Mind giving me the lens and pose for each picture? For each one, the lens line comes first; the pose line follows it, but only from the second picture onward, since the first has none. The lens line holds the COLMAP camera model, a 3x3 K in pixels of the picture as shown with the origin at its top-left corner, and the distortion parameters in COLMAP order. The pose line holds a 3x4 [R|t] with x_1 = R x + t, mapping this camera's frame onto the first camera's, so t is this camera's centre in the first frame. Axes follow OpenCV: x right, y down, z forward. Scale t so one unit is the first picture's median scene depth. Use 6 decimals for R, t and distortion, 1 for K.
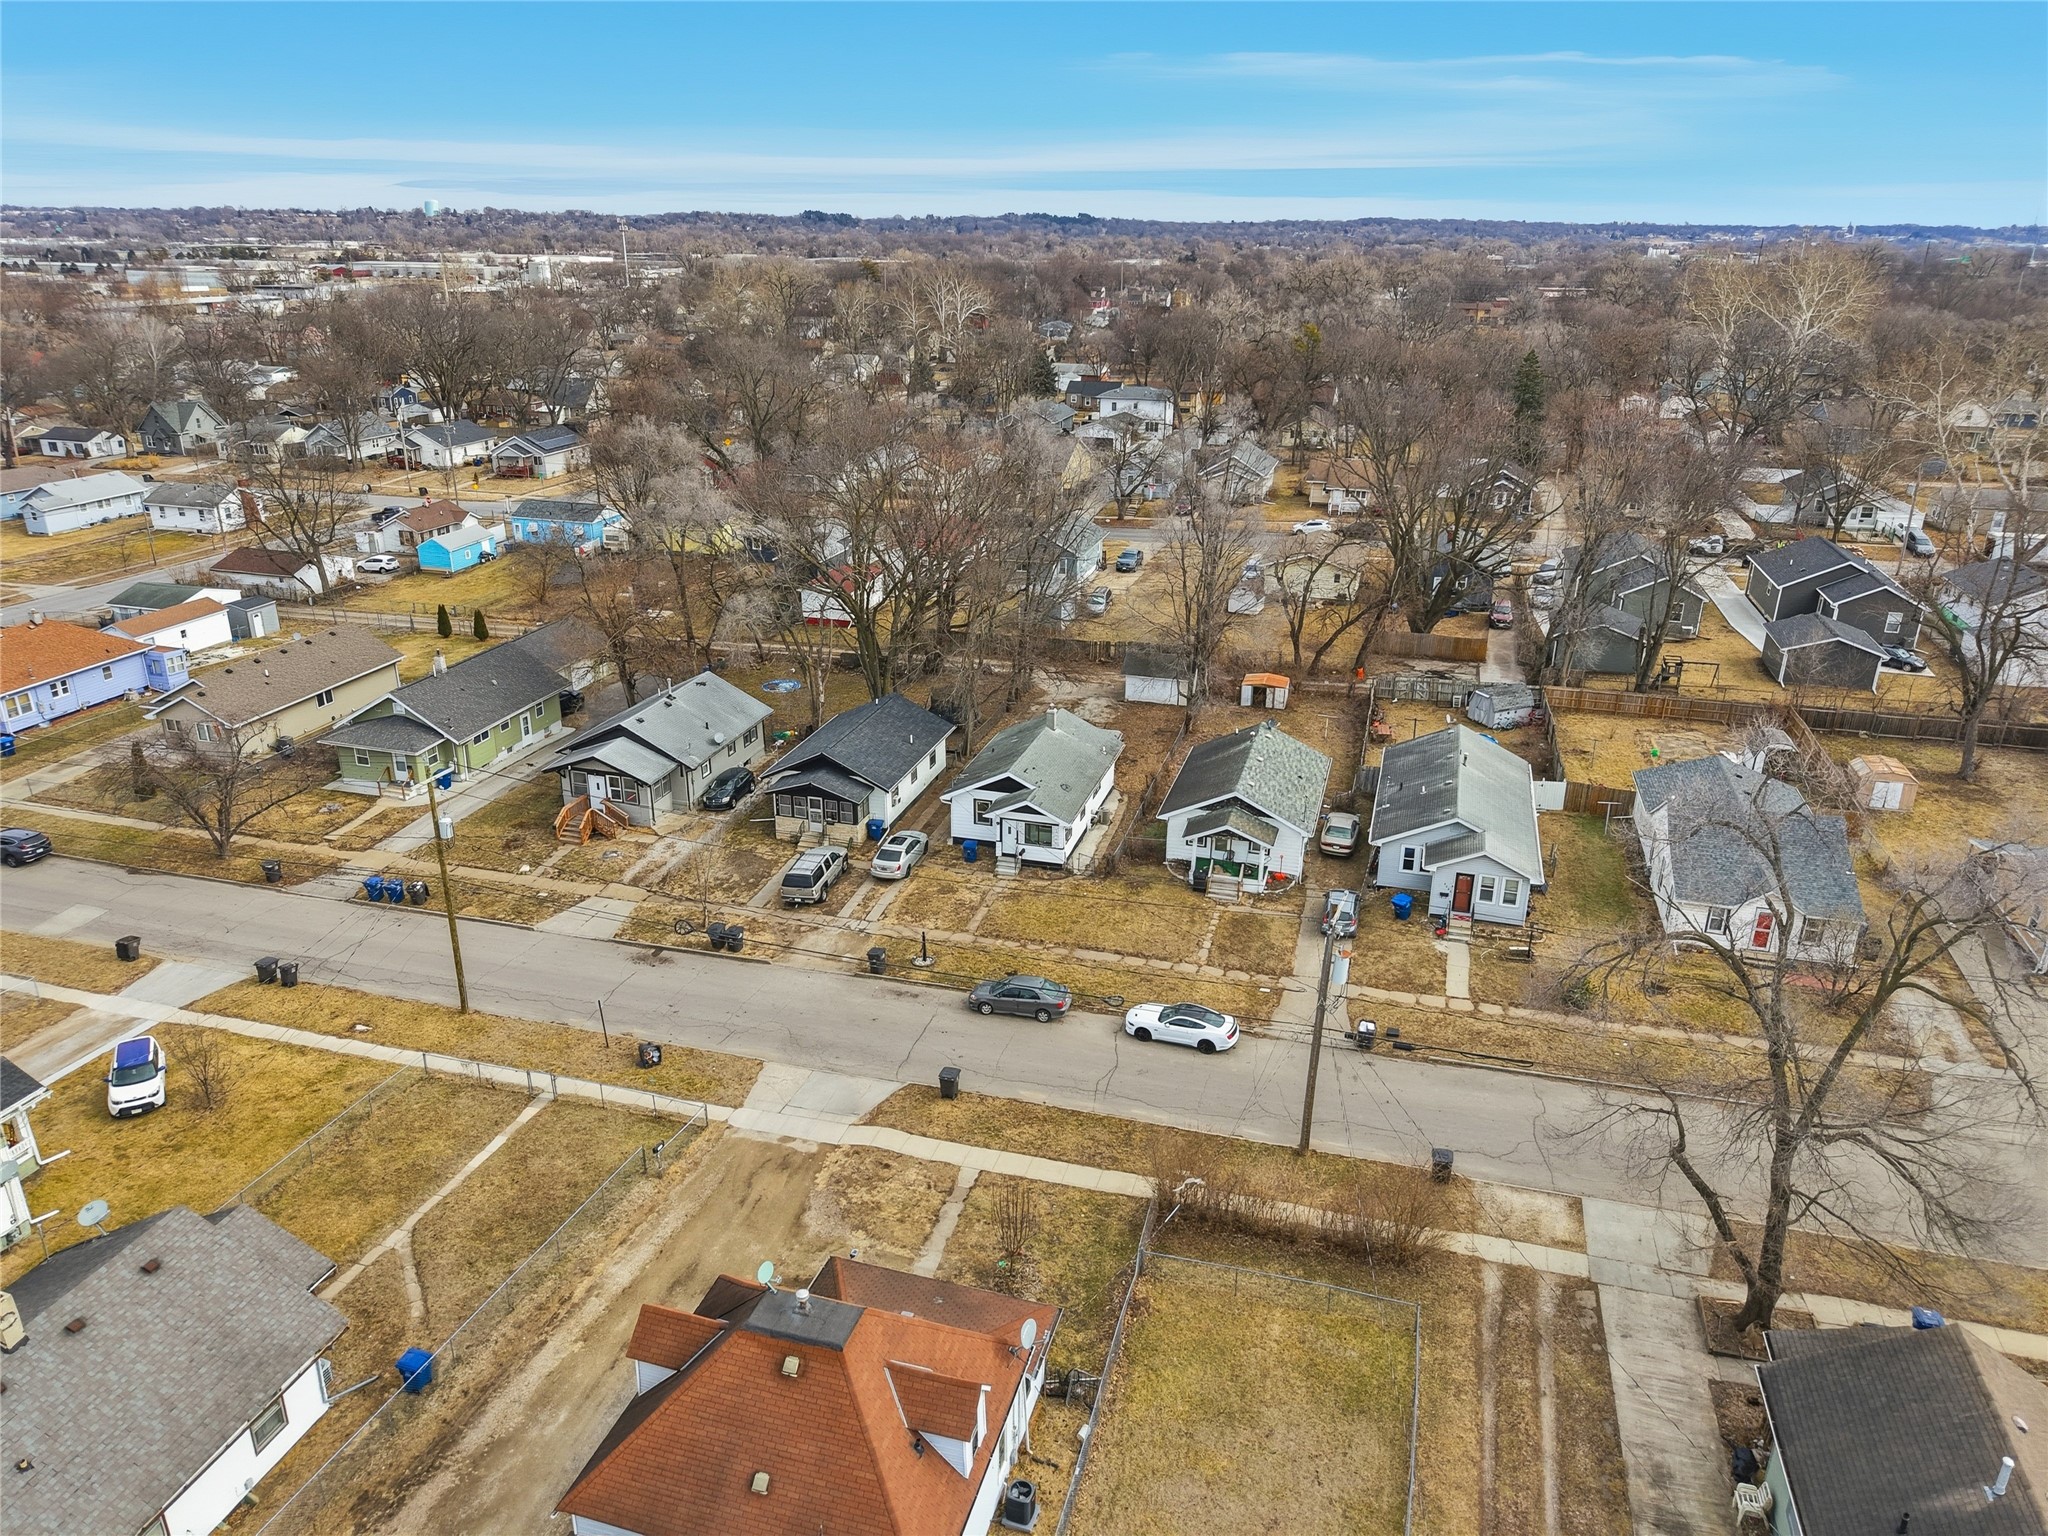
lens RADIAL K [[1392.0, 0, 1024.0], [0, 1392.0, 768.0], [0, 0, 1]] dist [0.009750, -0.001453]
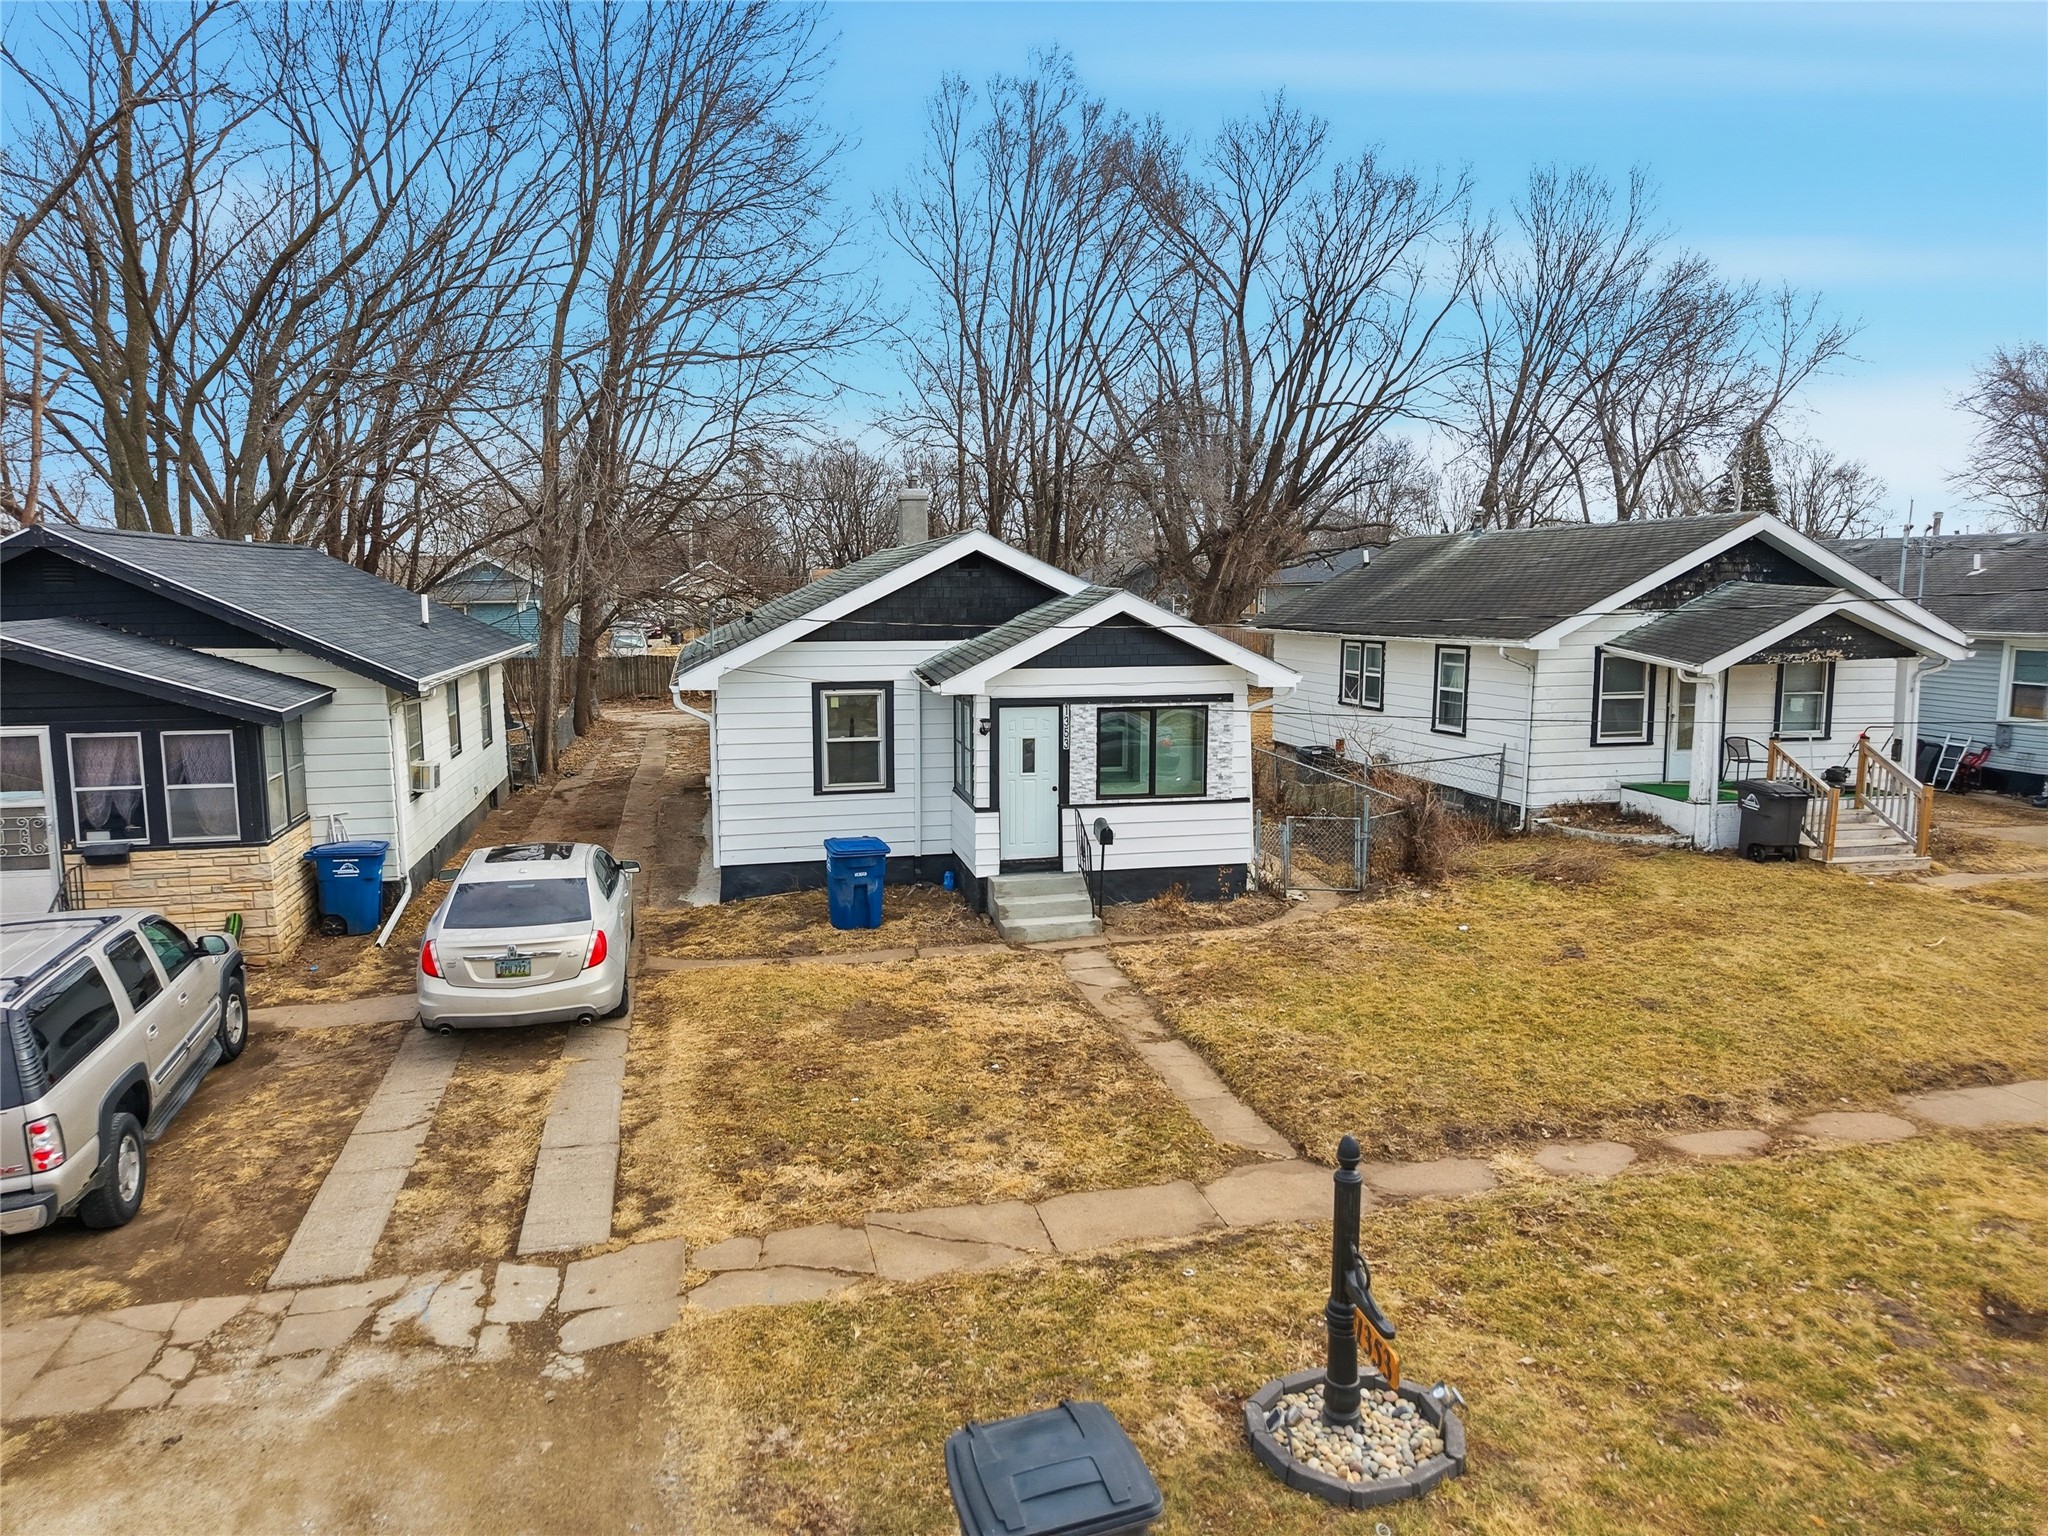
lens RADIAL K [[1381.1, 0, 1030.7], [0, 1381.1, 738.6], [0, 0, 1]] dist [-0.003414, -0.002216]
pose [[0.864238, -0.053791, 0.500200, -0.128712], [0.186189, 0.957867, -0.218686, 0.094669], [-0.467362, 0.282128, 0.837840, 0.809837]]
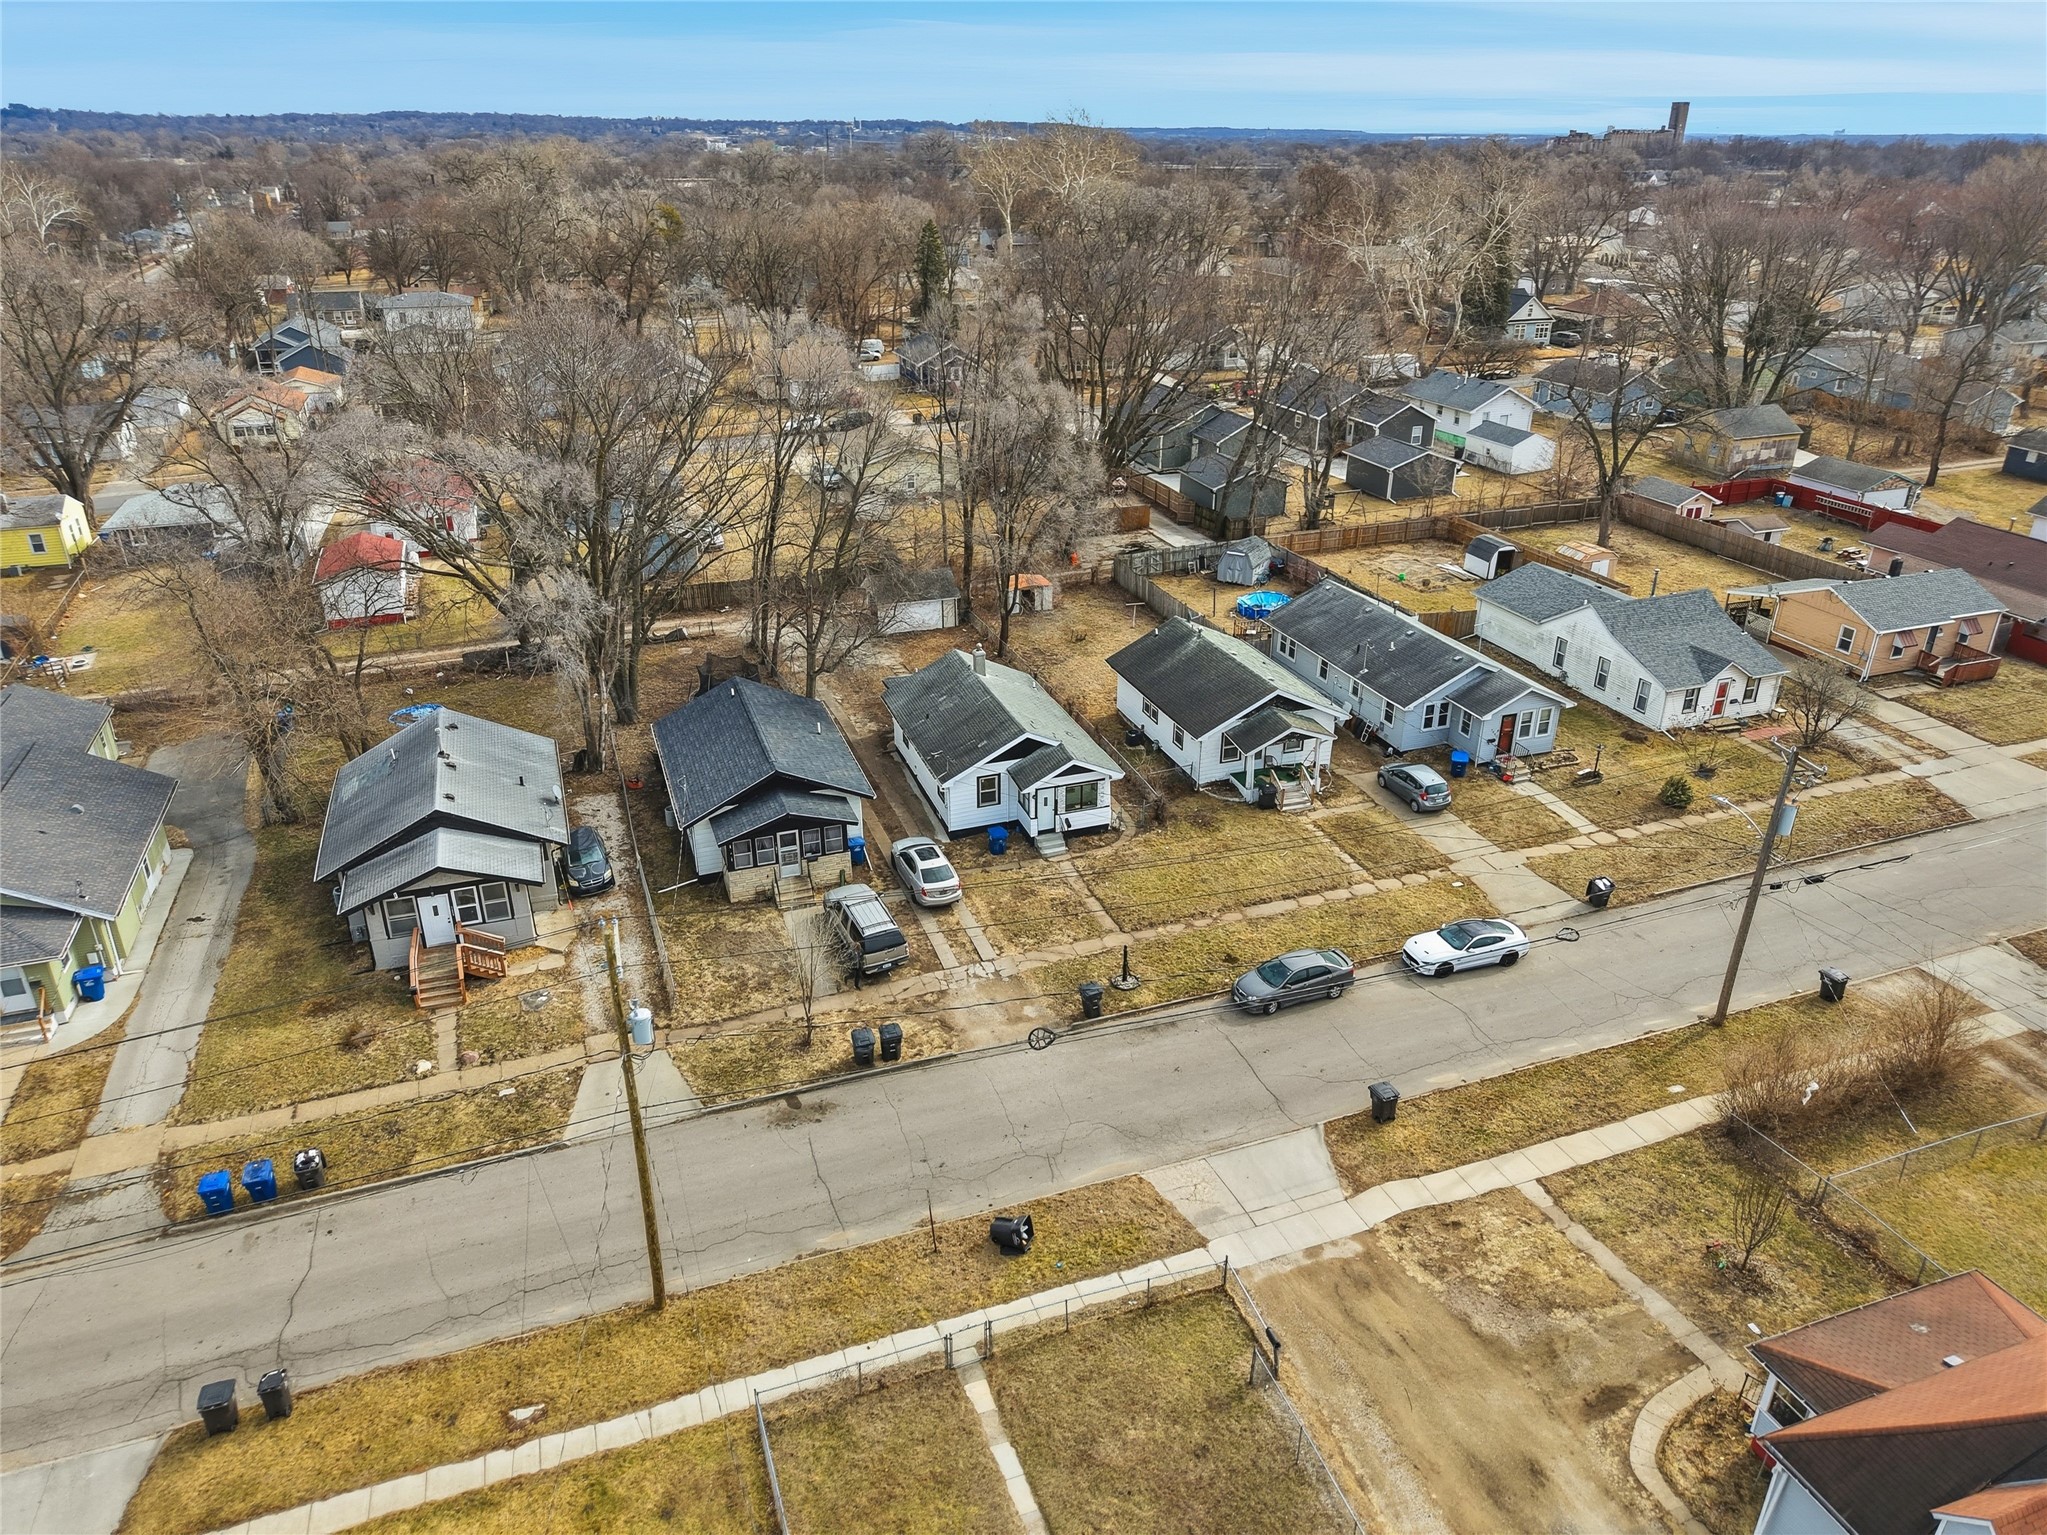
lens RADIAL K [[1391.3, 0, 1023.5], [0, 1391.3, 767.5], [0, 0, 1]] dist [0.009750, -0.001453]
pose [[0.803523, -0.252639, 0.539003, -0.456170], [0.219156, 0.967423, 0.126739, -0.080392], [-0.553463, 0.016288, 0.832715, 0.336241]]
